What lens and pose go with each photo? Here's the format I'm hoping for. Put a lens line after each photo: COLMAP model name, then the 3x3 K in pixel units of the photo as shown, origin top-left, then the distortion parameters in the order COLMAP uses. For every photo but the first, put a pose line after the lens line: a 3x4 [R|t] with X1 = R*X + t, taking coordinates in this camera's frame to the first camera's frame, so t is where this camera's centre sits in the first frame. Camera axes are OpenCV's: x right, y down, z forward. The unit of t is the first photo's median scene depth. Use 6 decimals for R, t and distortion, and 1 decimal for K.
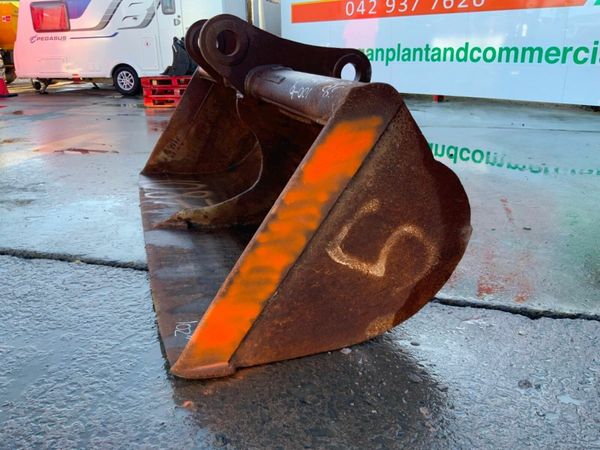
lens RADIAL K [[494.7, 0, 296.1], [0, 494.7, 226.0], [0, 0, 1]] dist [0.045333, -0.080996]
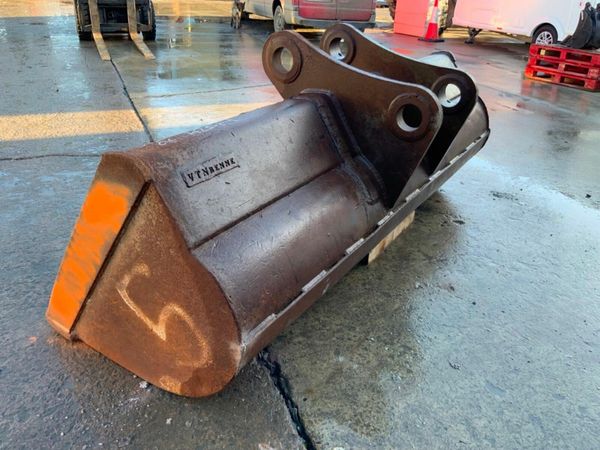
lens RADIAL K [[494.7, 0, 296.1], [0, 494.7, 226.0], [0, 0, 1]] dist [0.045333, -0.080996]
pose [[0.619932, 0.386006, -0.683142, 0.168181], [-0.311391, 0.920162, 0.237355, -0.076802], [0.720222, 0.065581, 0.690637, 0.091491]]
